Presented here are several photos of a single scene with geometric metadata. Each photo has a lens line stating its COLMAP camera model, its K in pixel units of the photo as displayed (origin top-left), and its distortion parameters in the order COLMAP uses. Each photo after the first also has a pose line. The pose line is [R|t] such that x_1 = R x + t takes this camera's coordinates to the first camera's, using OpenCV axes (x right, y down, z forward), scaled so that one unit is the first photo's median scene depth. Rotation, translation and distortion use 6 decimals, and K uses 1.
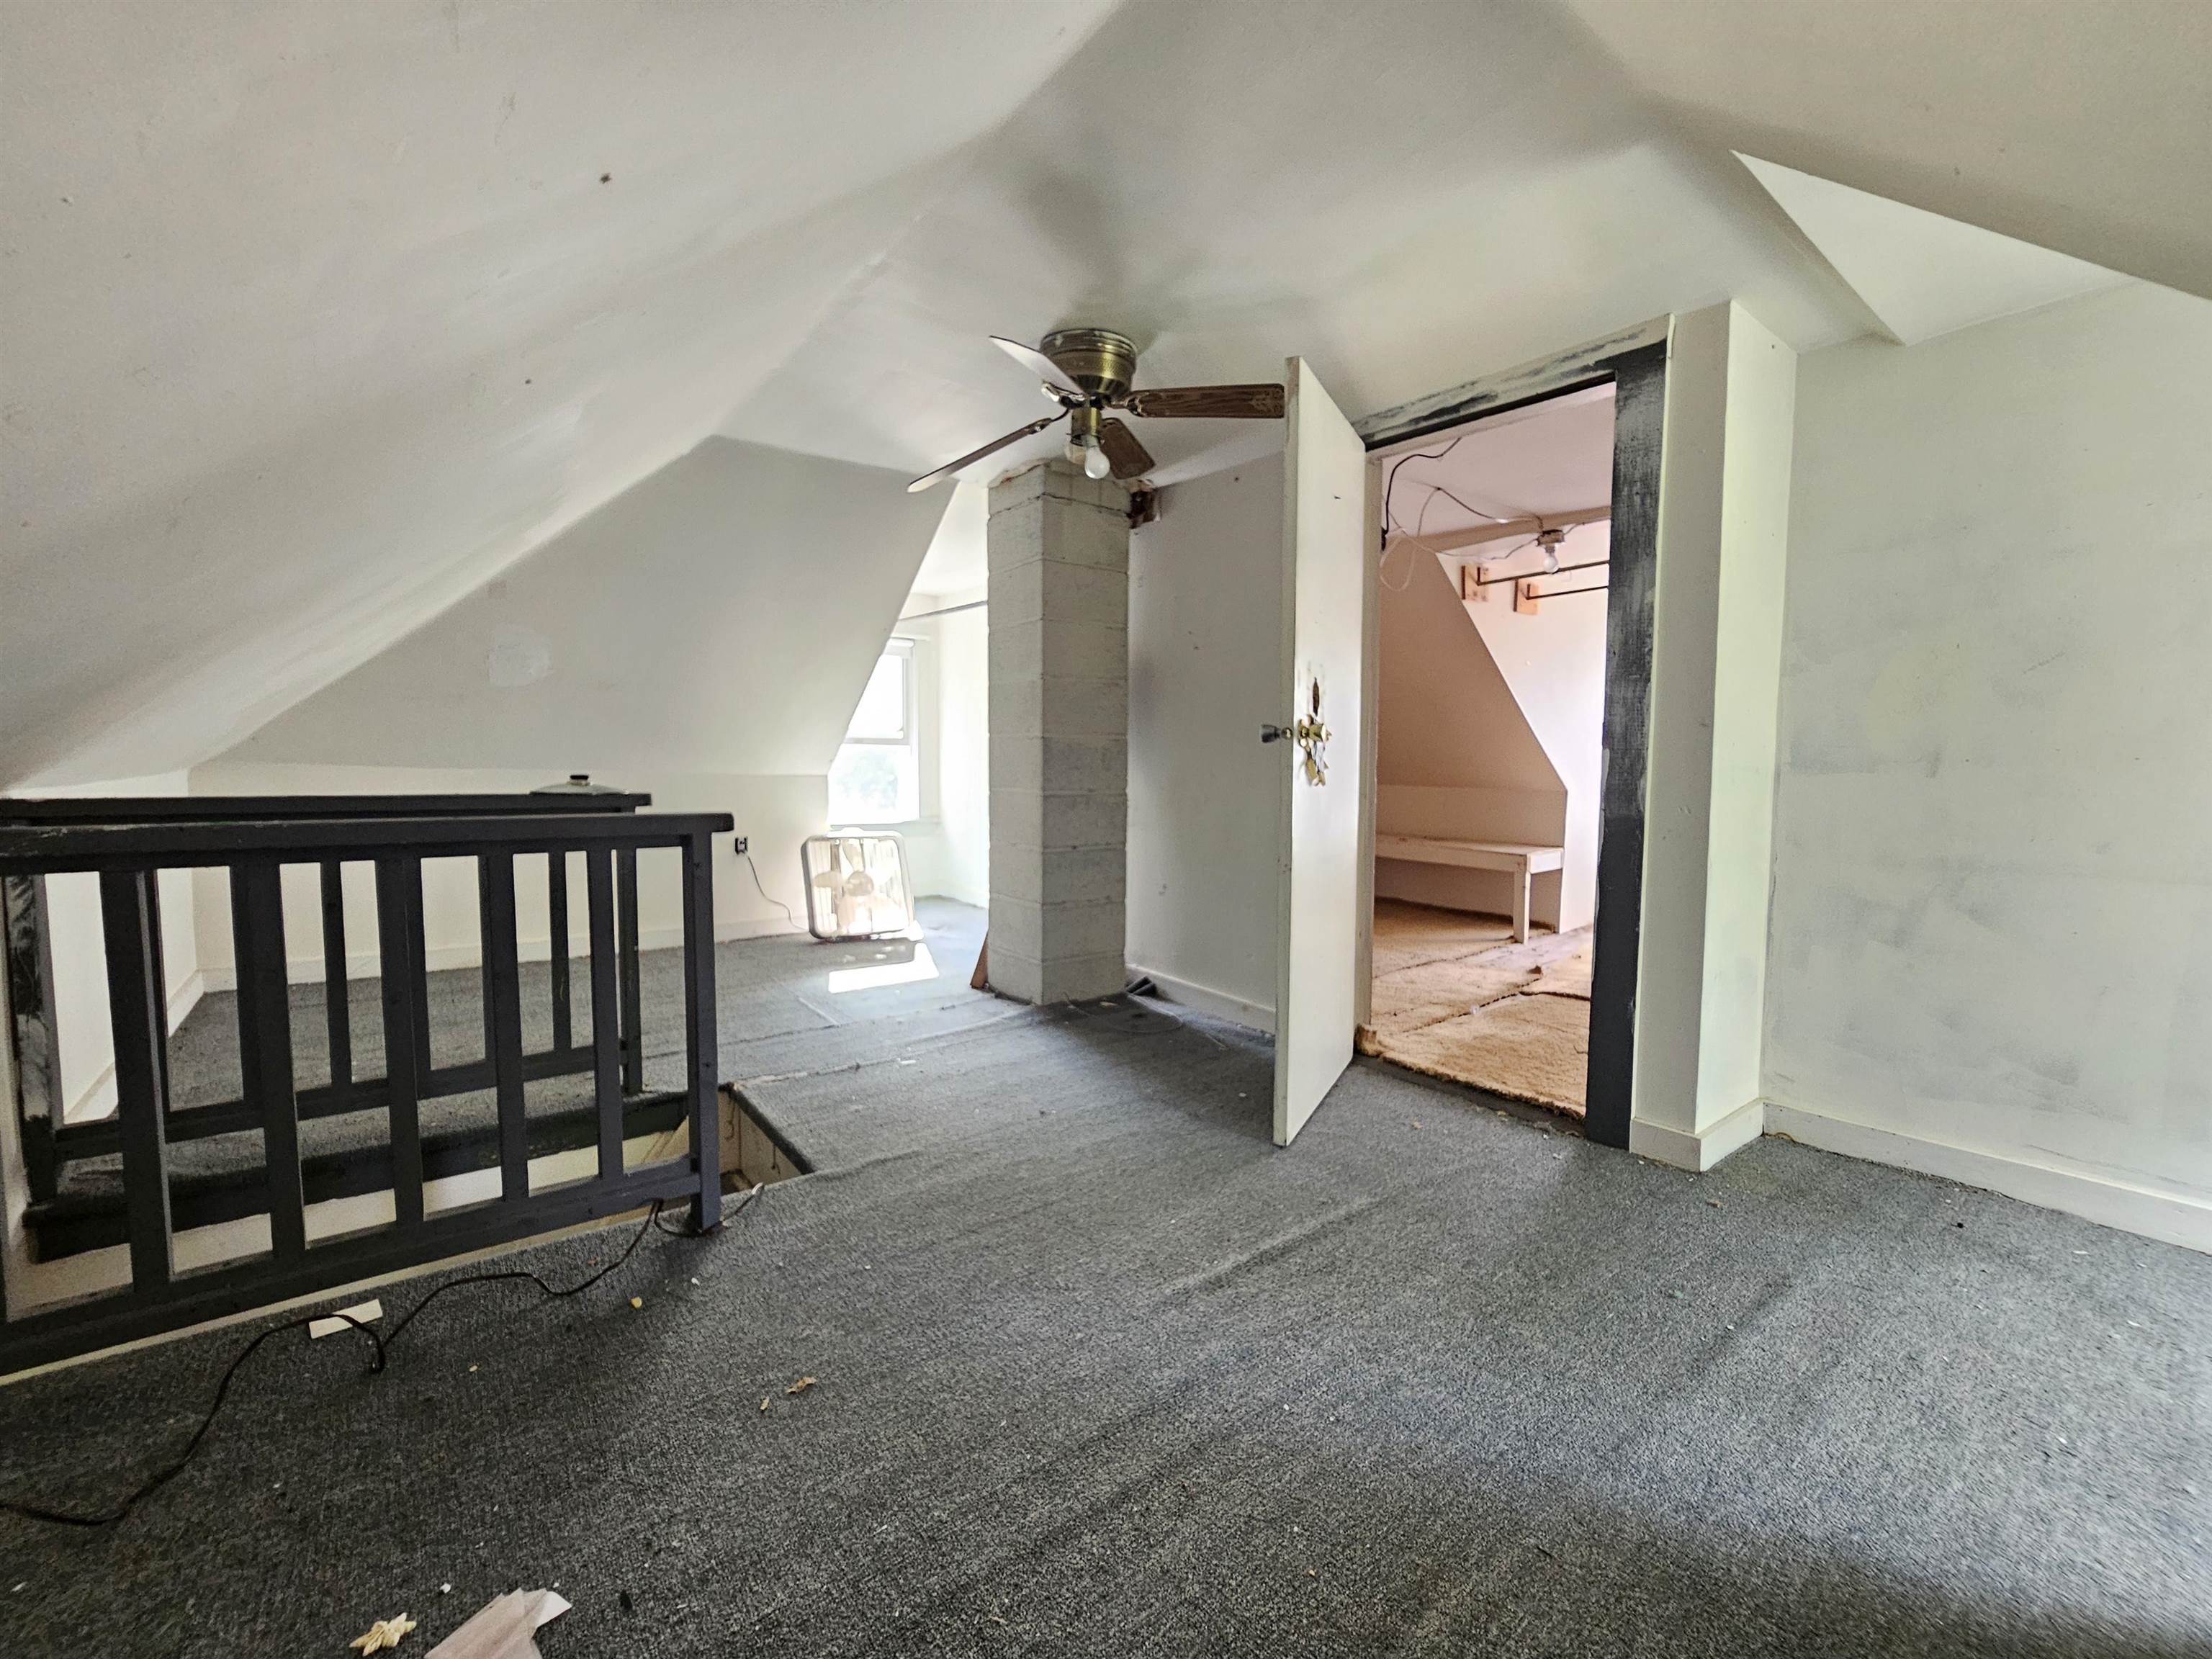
lens RADIAL K [[899.2, 0, 1106.4], [0, 899.2, 824.5], [0, 0, 1]] dist [0.000195, 0.000012]
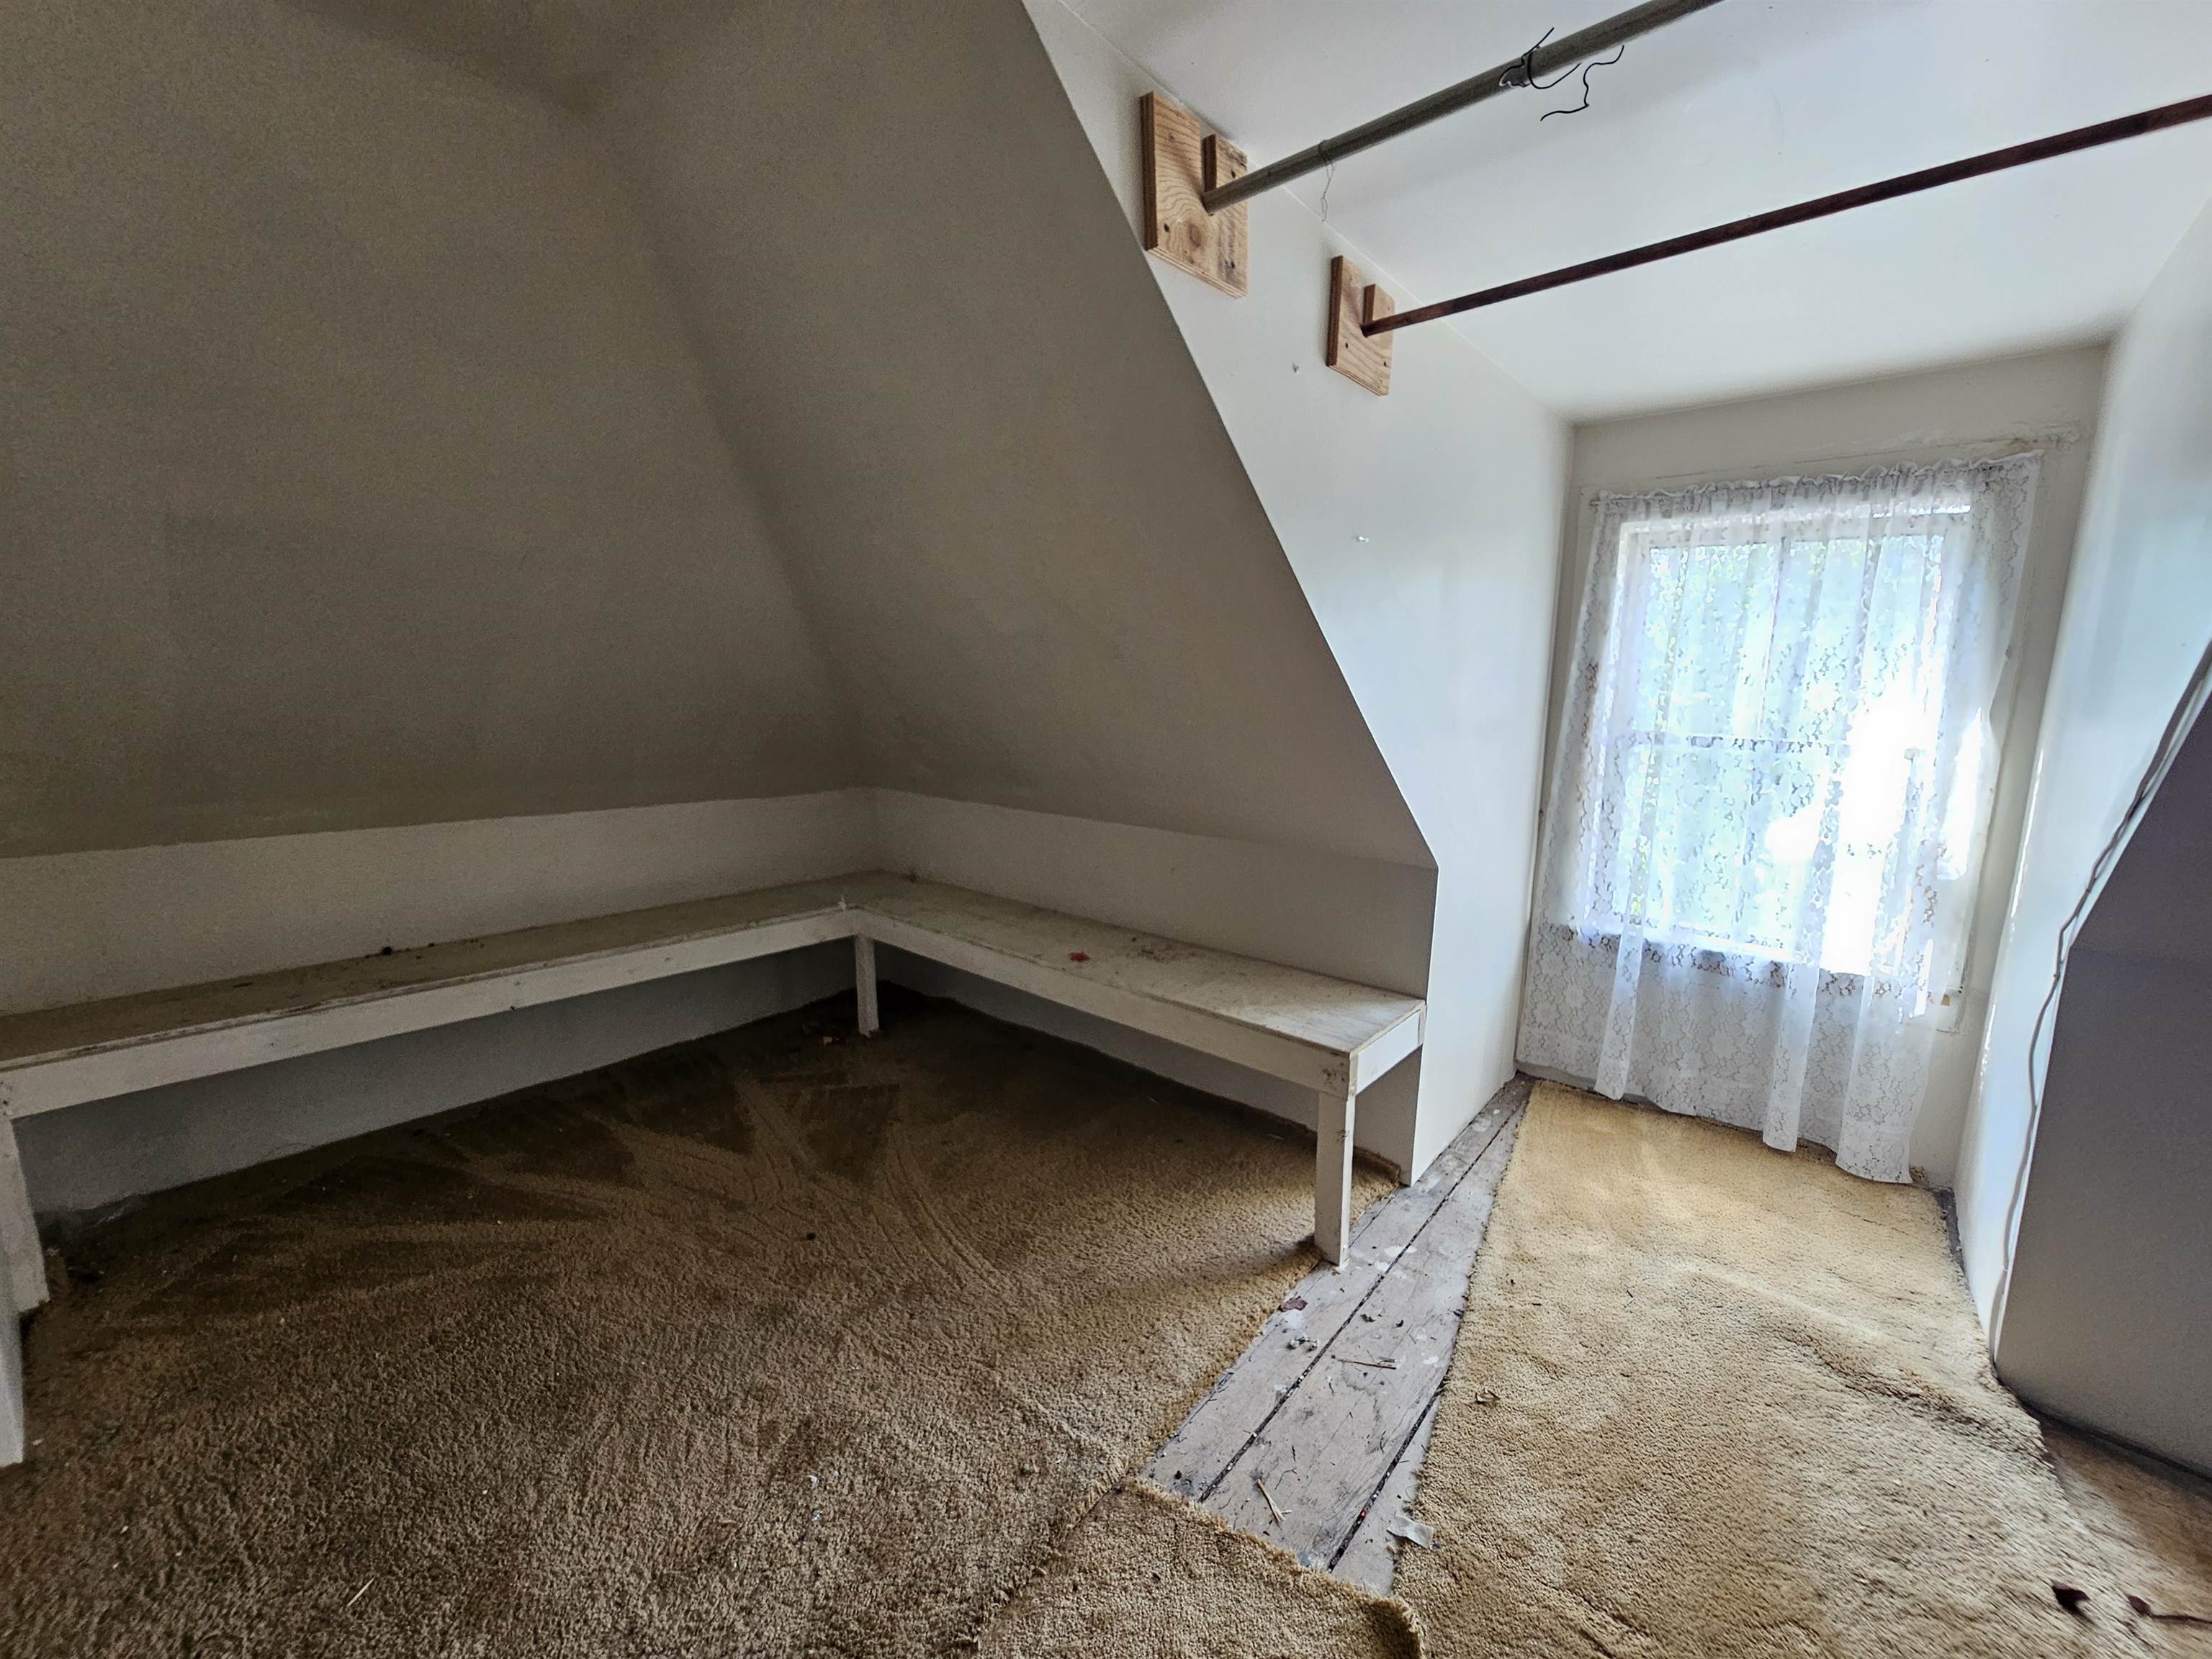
lens RADIAL K [[899.2, 0, 1104.3], [0, 899.2, 834.0], [0, 0, 1]] dist [0.000195, 0.000012]
pose [[0.977259, -0.034821, 0.209172, 0.303674], [0.015086, 0.995343, 0.095212, -0.103612], [-0.211513, -0.089892, 0.973233, 0.691076]]
